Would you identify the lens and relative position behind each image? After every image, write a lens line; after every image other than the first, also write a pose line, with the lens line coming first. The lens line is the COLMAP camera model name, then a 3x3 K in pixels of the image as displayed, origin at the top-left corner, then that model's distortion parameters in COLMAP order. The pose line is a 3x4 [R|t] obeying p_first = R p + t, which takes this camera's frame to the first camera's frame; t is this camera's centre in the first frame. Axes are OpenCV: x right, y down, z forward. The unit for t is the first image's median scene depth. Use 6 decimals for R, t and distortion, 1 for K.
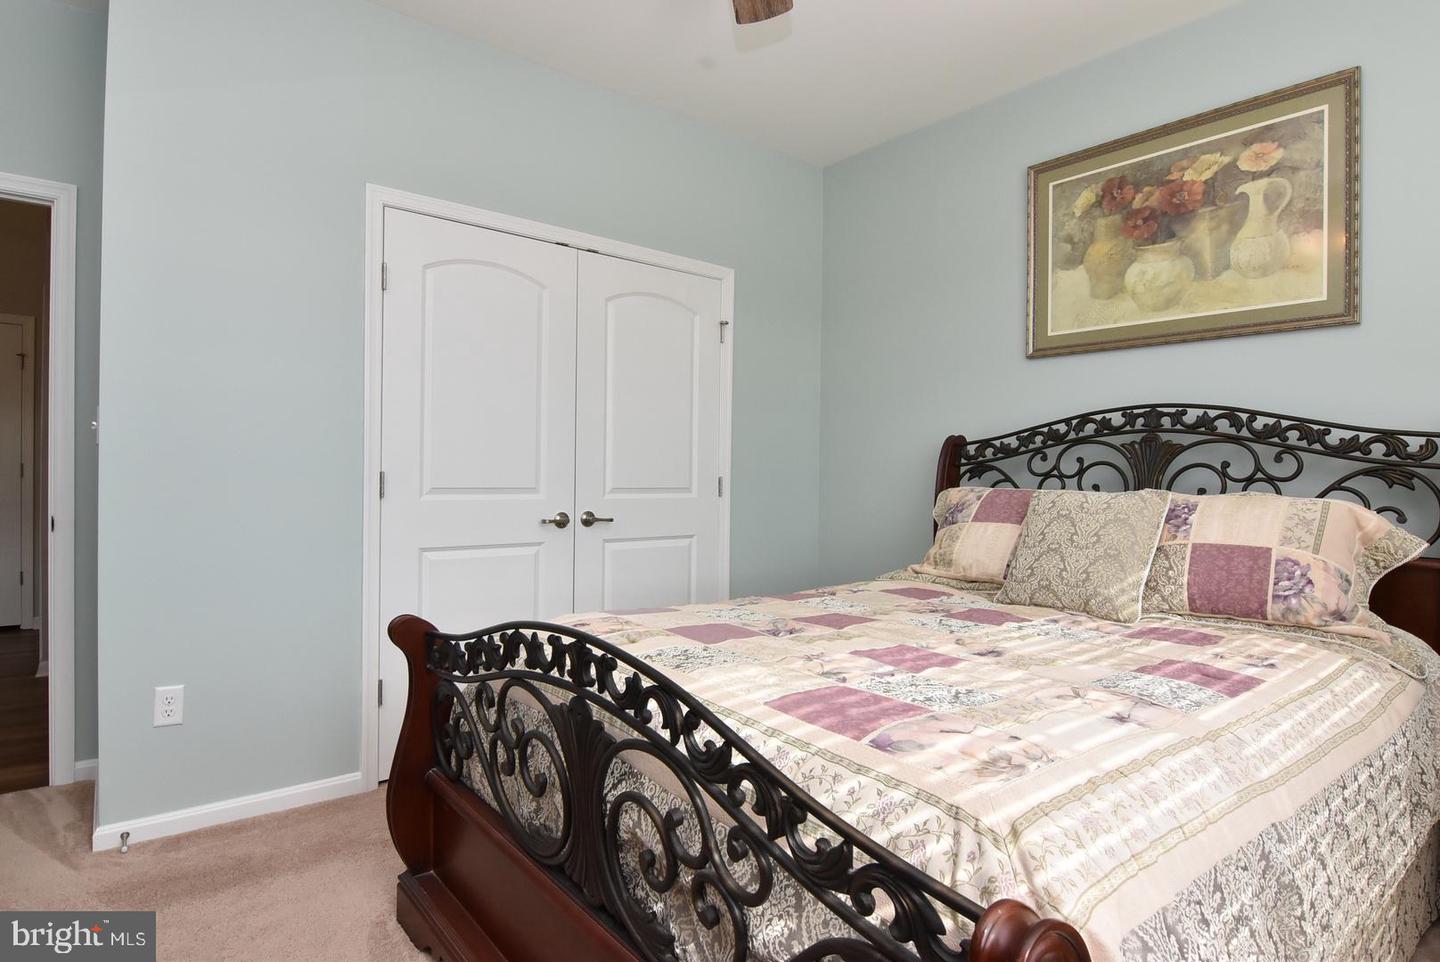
lens RADIAL K [[750.7, 0, 712.8], [0, 750.7, 481.3], [0, 0, 1]] dist [-0.002181, -0.001062]
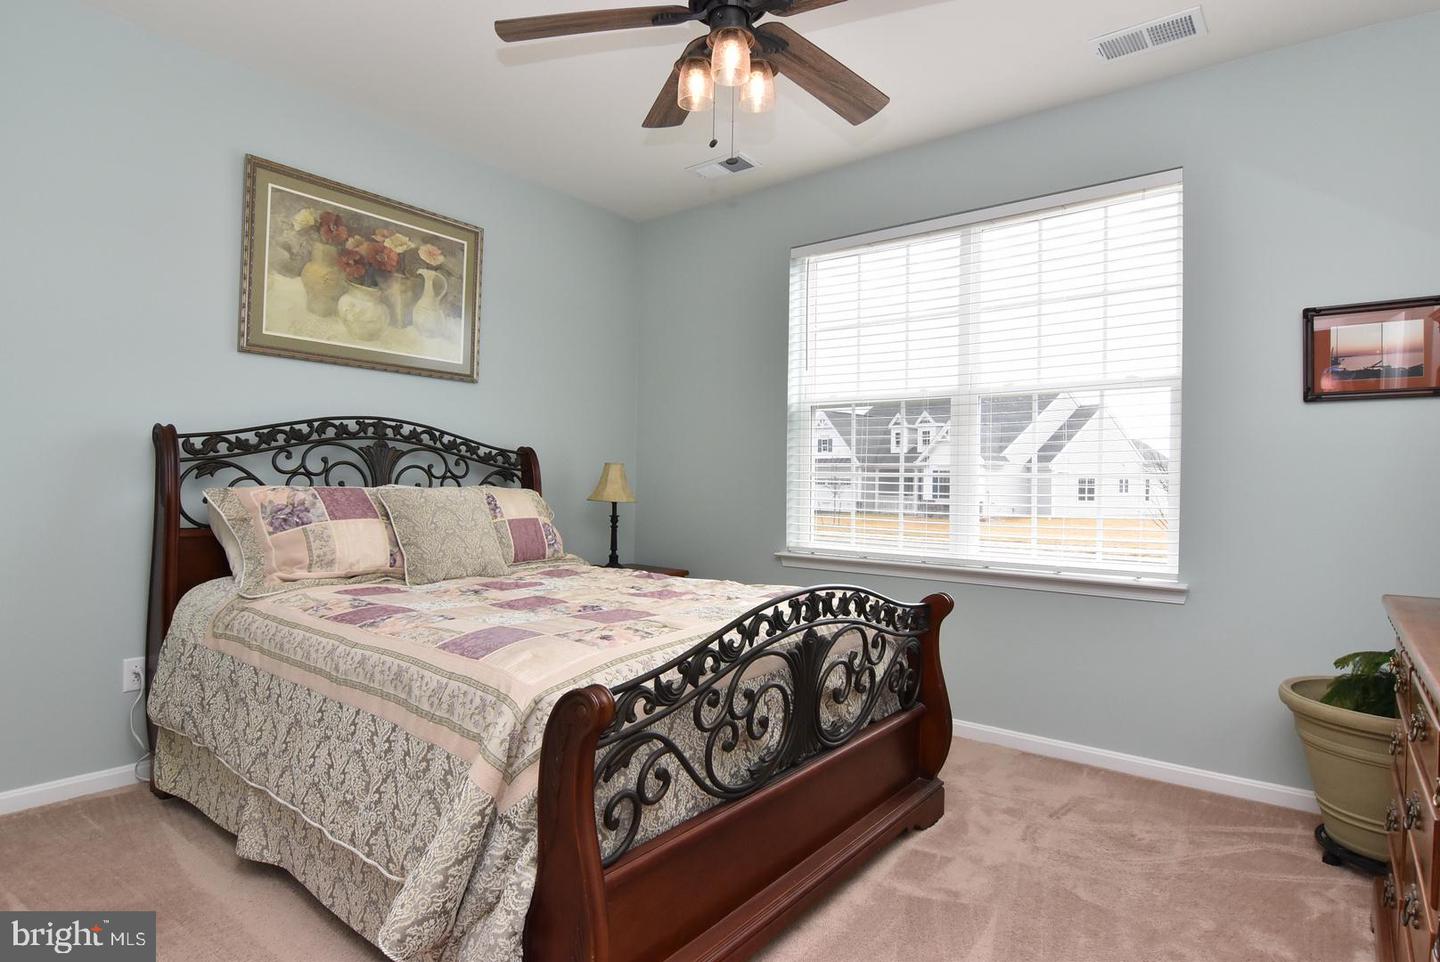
lens RADIAL K [[766.1, 0, 722.4], [0, 766.1, 480.1], [0, 0, 1]] dist [0.009244, -0.020395]
pose [[-0.208077, -0.017063, 0.977964, -0.776313], [-0.011847, 0.999818, 0.014923, -0.022545], [-0.978041, -0.008480, -0.208241, 0.686738]]
